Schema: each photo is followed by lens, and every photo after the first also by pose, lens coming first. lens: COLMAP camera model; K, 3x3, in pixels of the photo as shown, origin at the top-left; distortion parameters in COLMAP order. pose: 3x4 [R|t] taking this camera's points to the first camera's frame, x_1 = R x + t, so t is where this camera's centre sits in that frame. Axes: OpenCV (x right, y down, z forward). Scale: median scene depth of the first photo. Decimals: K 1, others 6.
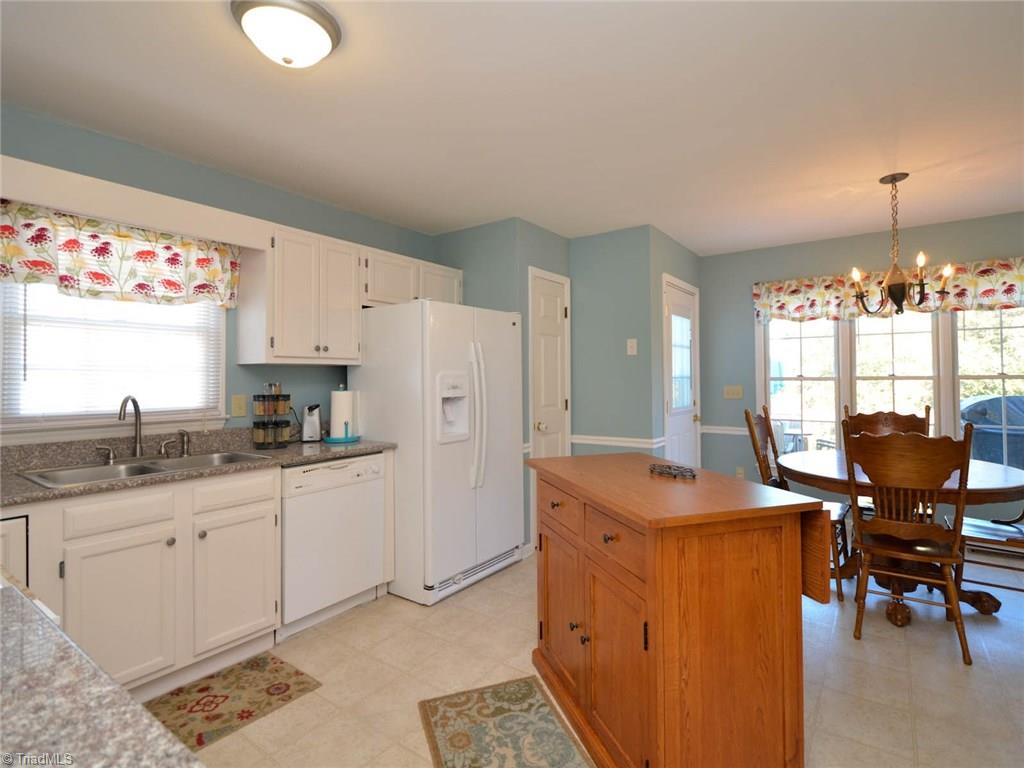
lens RADIAL K [[512.2, 0, 524.7], [0, 512.2, 370.3], [0, 0, 1]] dist [0.002587, -0.004803]
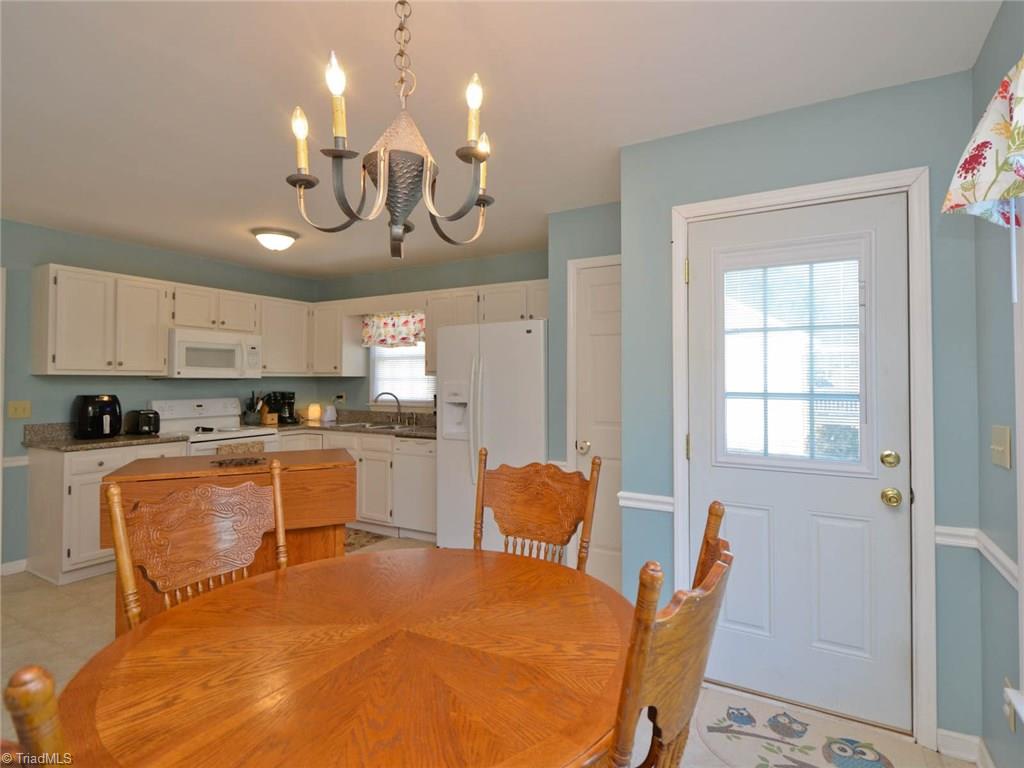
lens RADIAL K [[512.2, 0, 527.8], [0, 512.2, 368.7], [0, 0, 1]] dist [0.002587, -0.004803]
pose [[0.113948, -0.016004, -0.993358, 0.927819], [0.012958, 0.999809, -0.014621, -0.006389], [0.993402, -0.011206, 0.114133, 0.878998]]
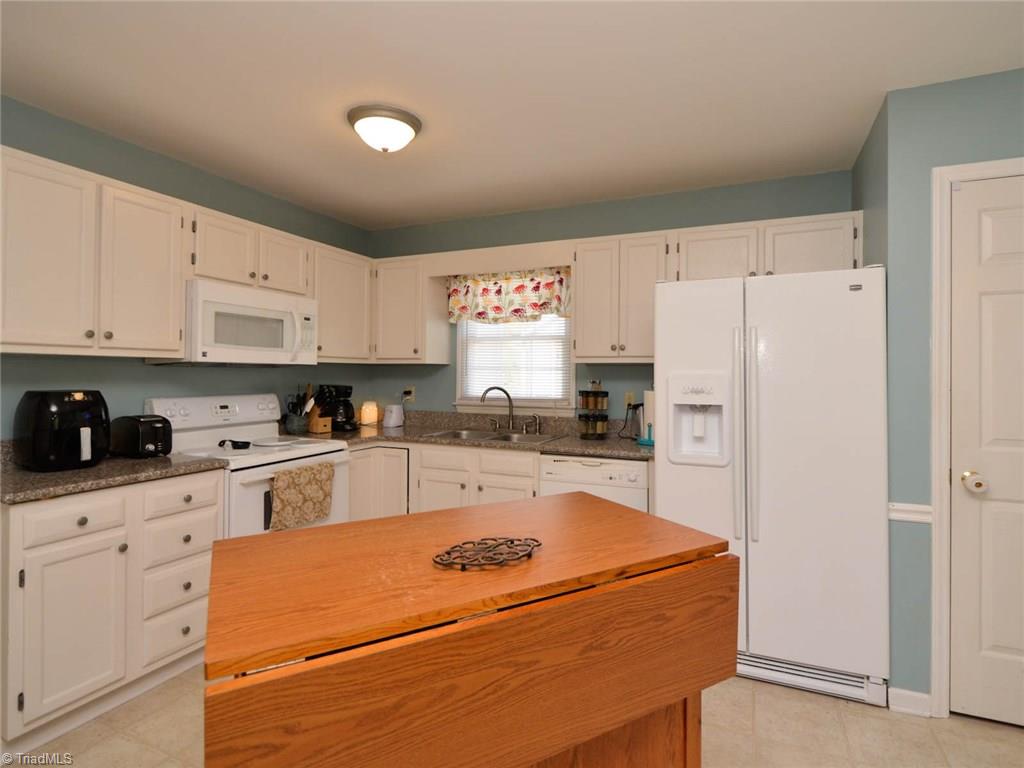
lens RADIAL K [[512.2, 0, 529.9], [0, 512.2, 368.7], [0, 0, 1]] dist [0.002587, -0.004803]
pose [[0.208230, -0.001713, -0.978078, 0.462347], [0.005408, 0.999985, -0.000600, -0.001001], [0.978065, -0.005164, 0.208236, 0.515534]]
